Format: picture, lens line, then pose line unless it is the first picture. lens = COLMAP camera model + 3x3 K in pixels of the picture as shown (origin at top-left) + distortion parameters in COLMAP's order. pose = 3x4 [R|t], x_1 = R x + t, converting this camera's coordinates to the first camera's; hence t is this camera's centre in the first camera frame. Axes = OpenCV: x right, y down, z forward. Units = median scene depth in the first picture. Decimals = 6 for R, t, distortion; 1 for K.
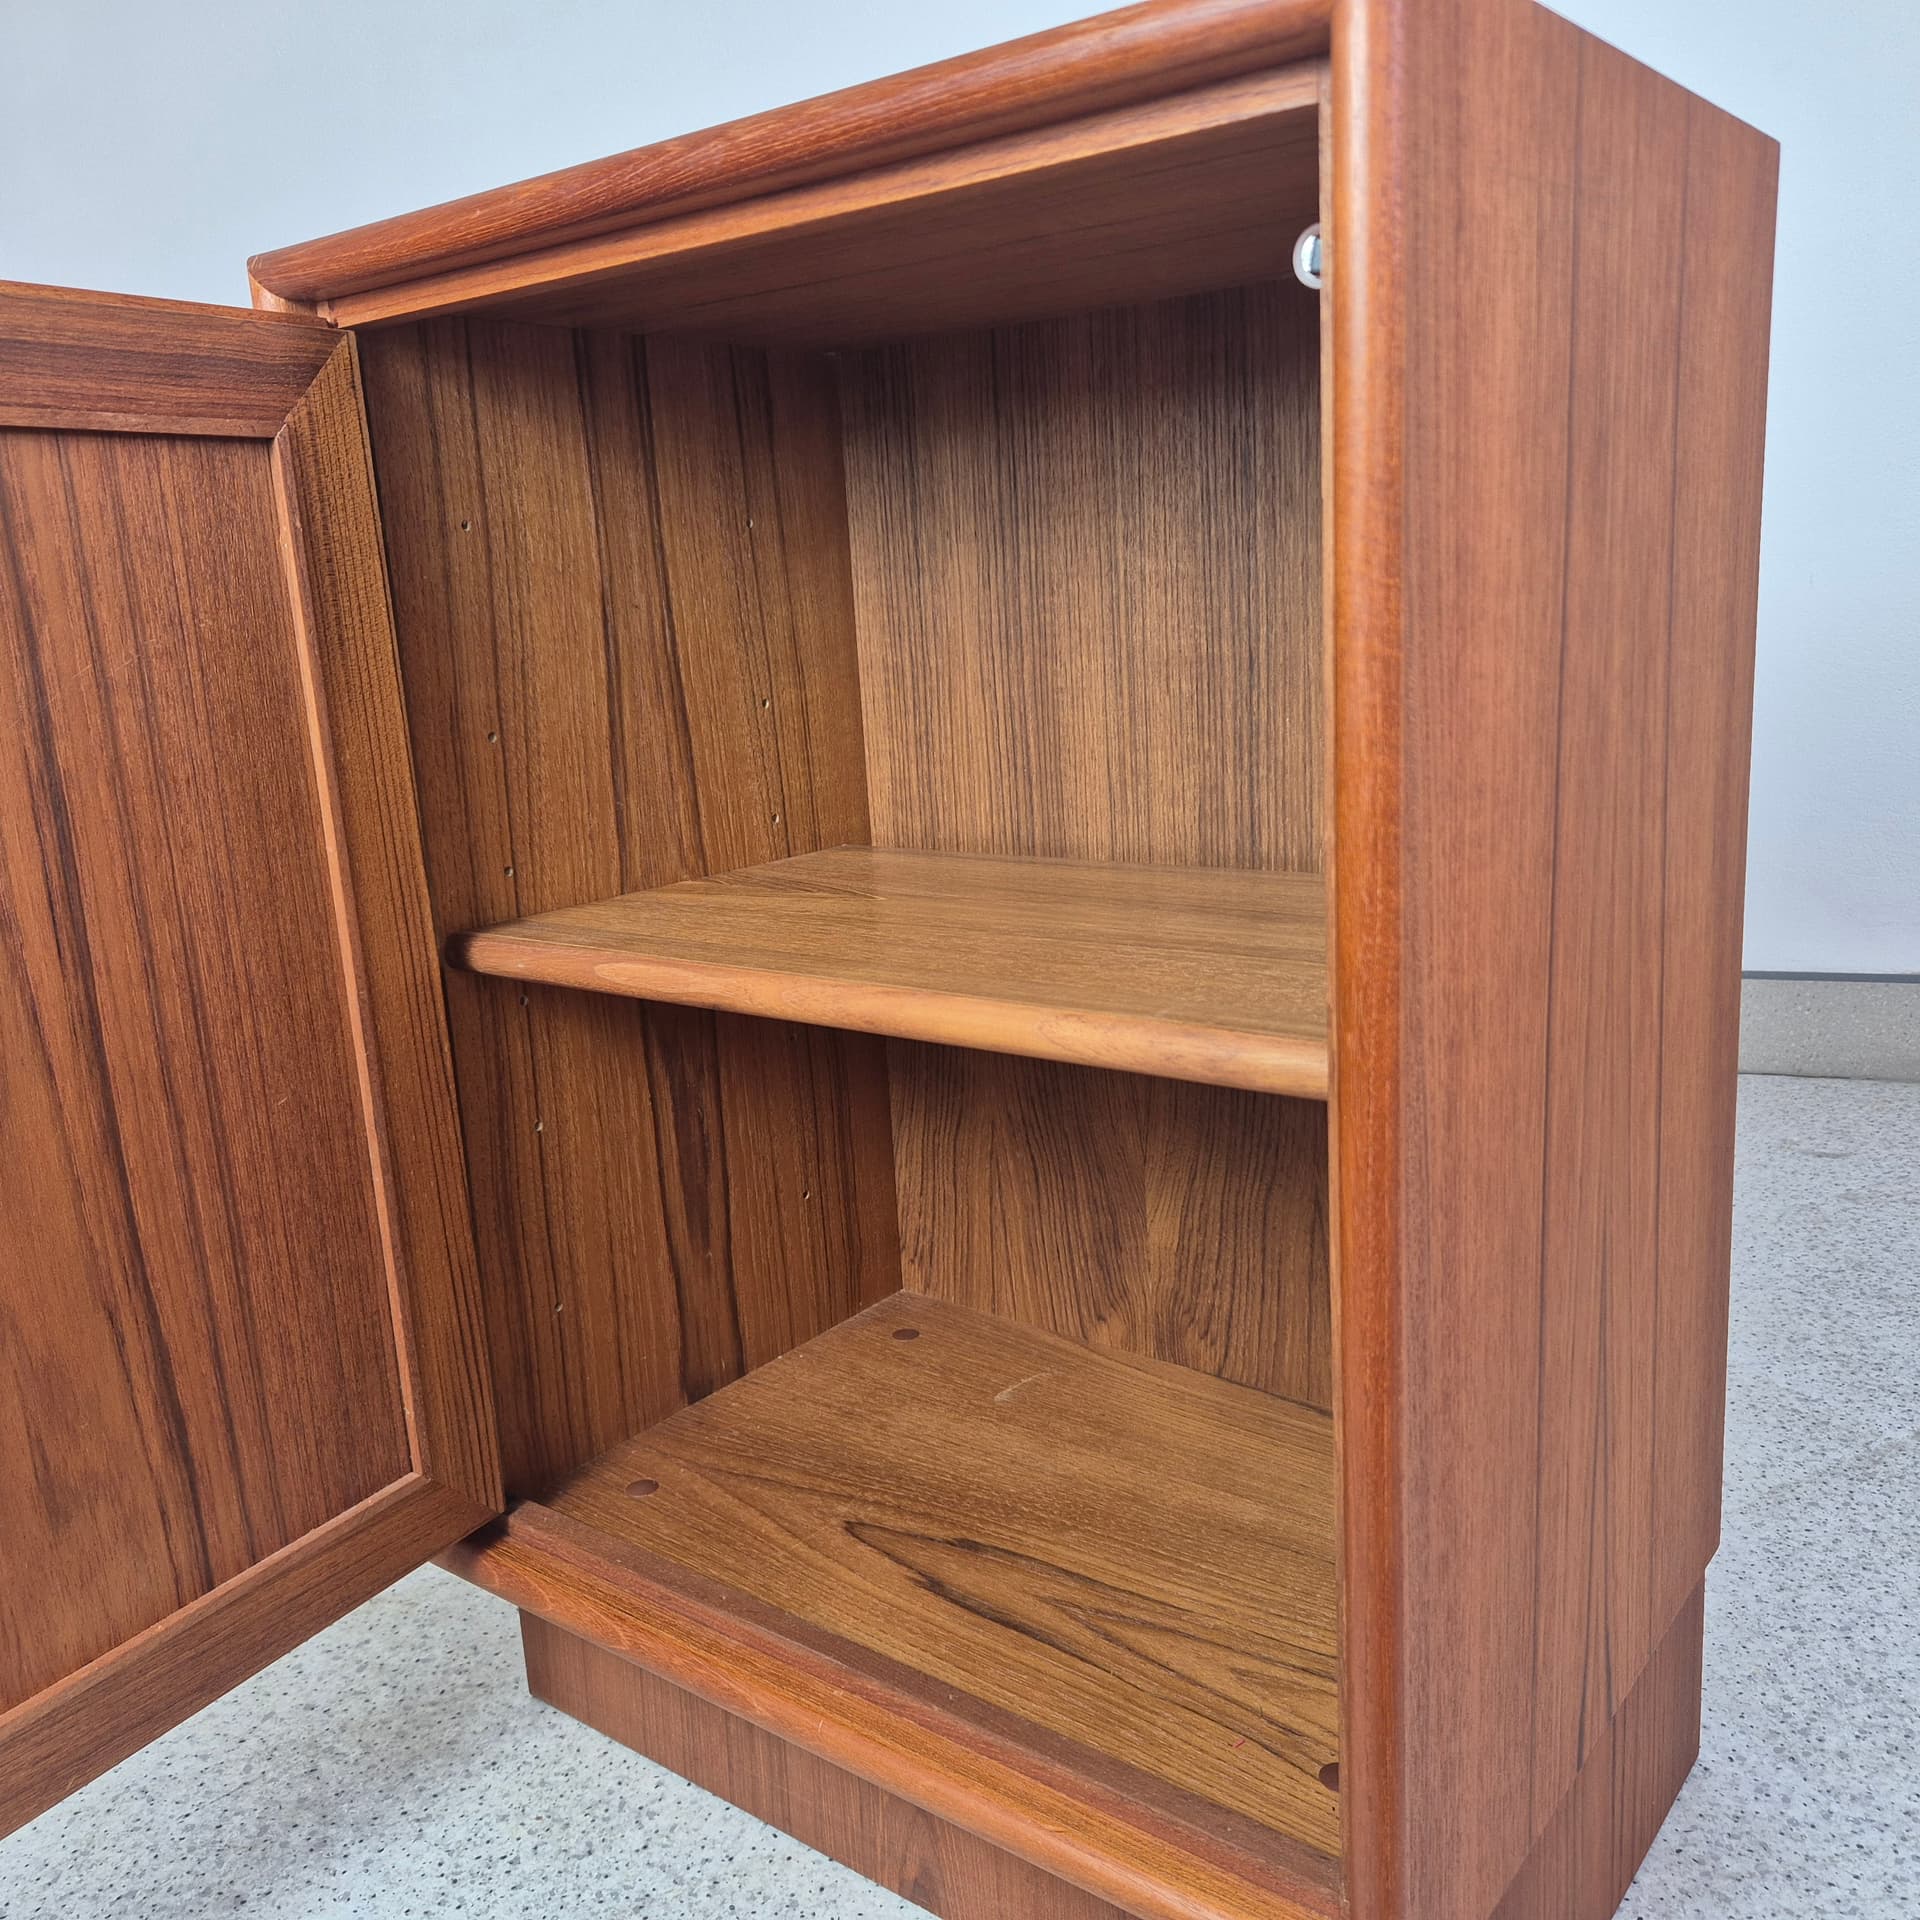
lens RADIAL K [[1726.0, 0, 960.0], [0, 1726.0, 960.0], [0, 0, 1]] dist [0.069488, -0.086096]
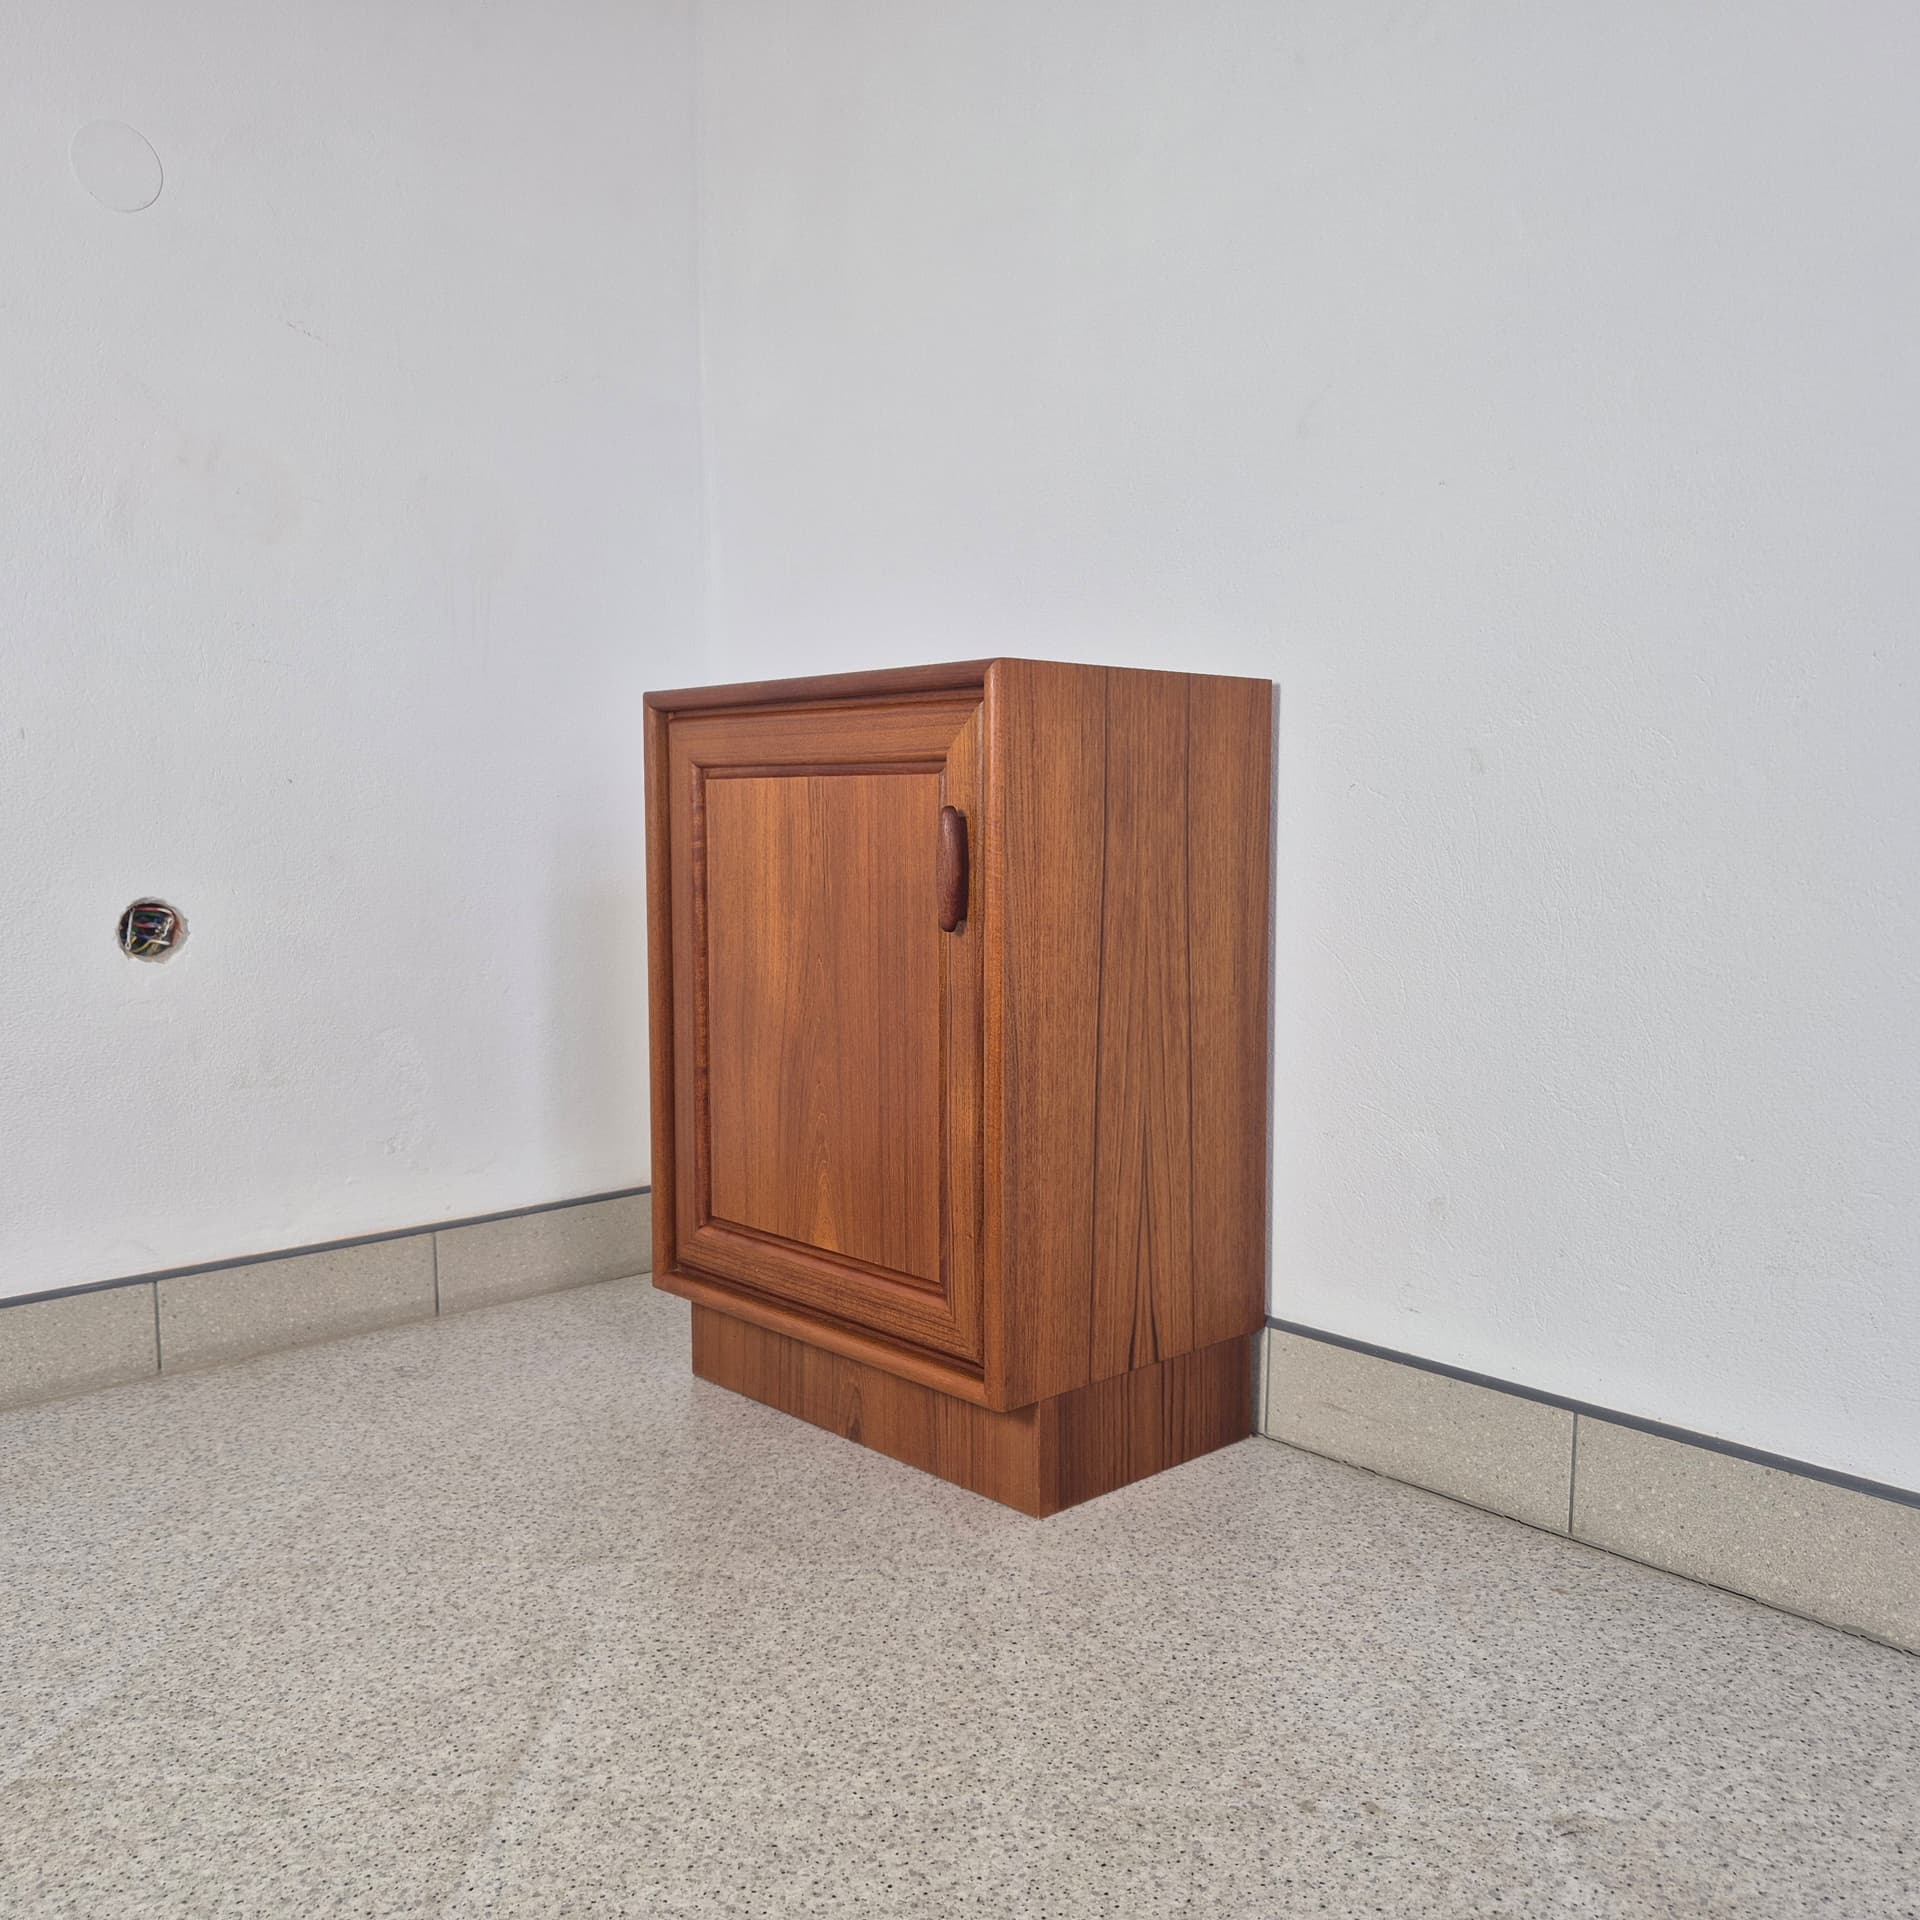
lens RADIAL K [[1715.9, 0, 915.6], [0, 1715.9, 949.0], [0, 0, 1]] dist [0.065580, -0.061822]
pose [[0.982363, 0.066919, -0.174597, 0.556136], [-0.089814, 0.987866, -0.126706, 0.296795], [0.163999, 0.140153, 0.976453, -1.677946]]
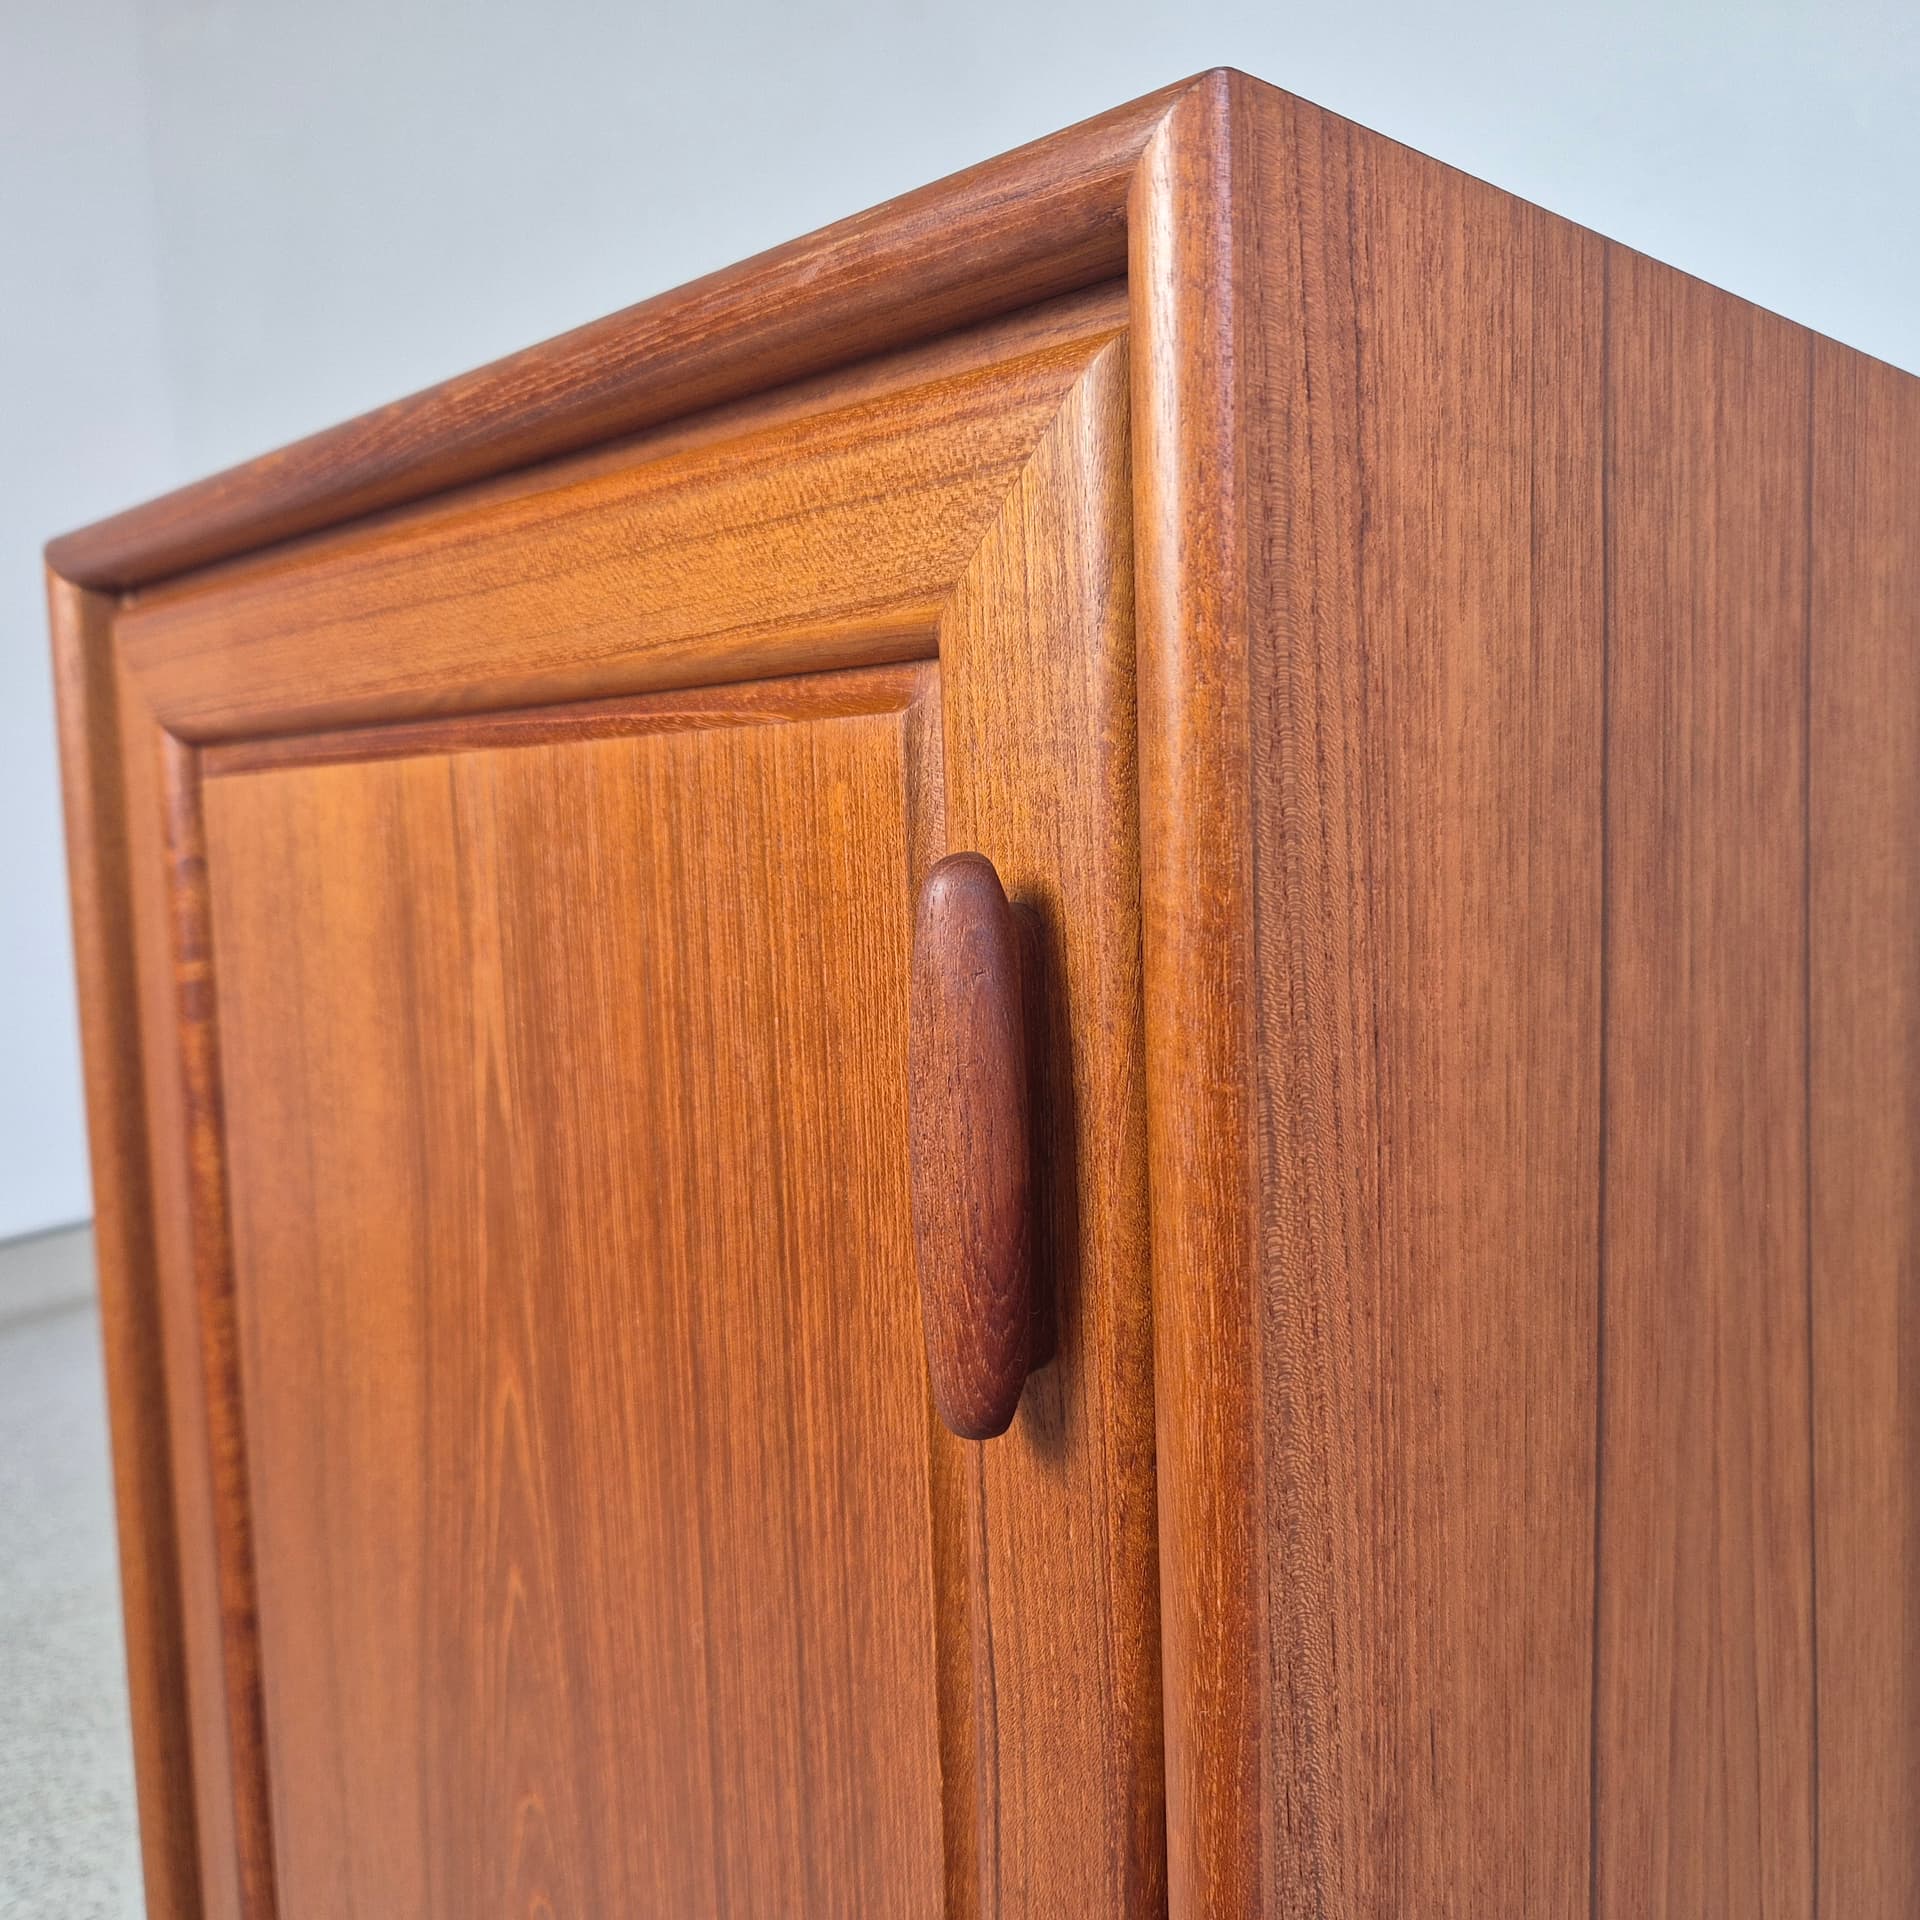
lens RADIAL K [[1772.7, 0, 960.0], [0, 1772.7, 960.0], [0, 0, 1]] dist [0.049590, -0.079281]
pose [[0.991732, 0.033282, -0.123935, 0.199364], [-0.049767, 0.989947, -0.132395, -0.152288], [0.118283, 0.137468, 0.983418, 0.329810]]
